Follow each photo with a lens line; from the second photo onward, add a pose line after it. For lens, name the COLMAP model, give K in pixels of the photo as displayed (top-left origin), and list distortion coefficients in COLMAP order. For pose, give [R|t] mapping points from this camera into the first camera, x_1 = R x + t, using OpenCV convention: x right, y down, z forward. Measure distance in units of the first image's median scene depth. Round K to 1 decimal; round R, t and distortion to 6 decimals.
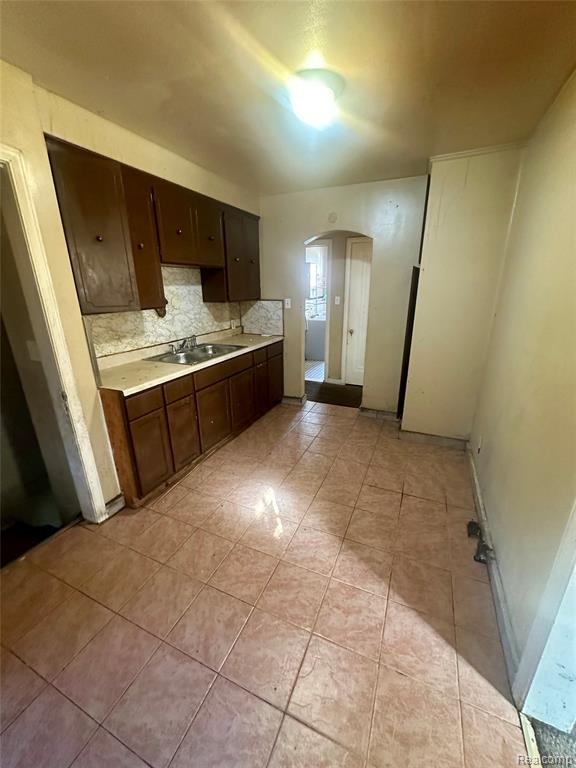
lens RADIAL K [[306.9, 0, 288.8], [0, 306.9, 383.7], [0, 0, 1]] dist [-0.000291, -0.000060]
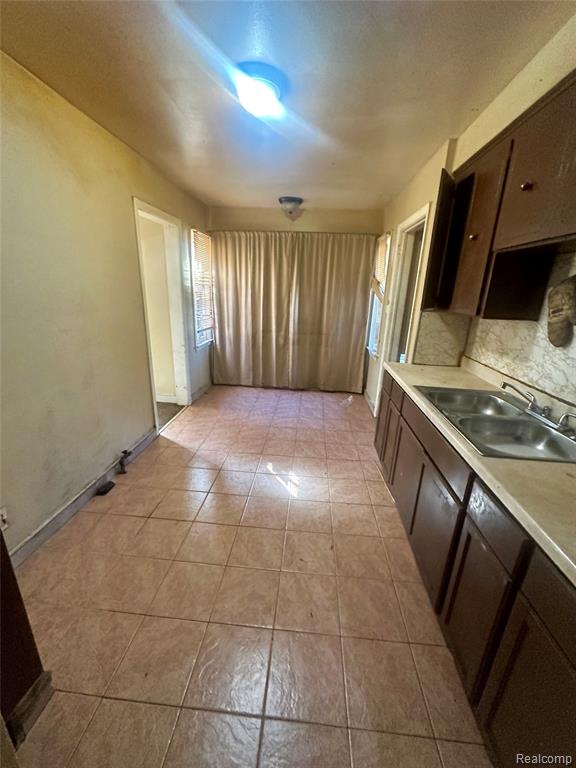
lens RADIAL K [[306.9, 0, 289.2], [0, 306.9, 384.5], [0, 0, 1]] dist [-0.000291, -0.000060]
pose [[-0.943172, 0.072031, -0.324405, 0.233139], [-0.130791, 0.816964, 0.561662, -0.449957], [0.305484, 0.572173, -0.761116, 1.454875]]
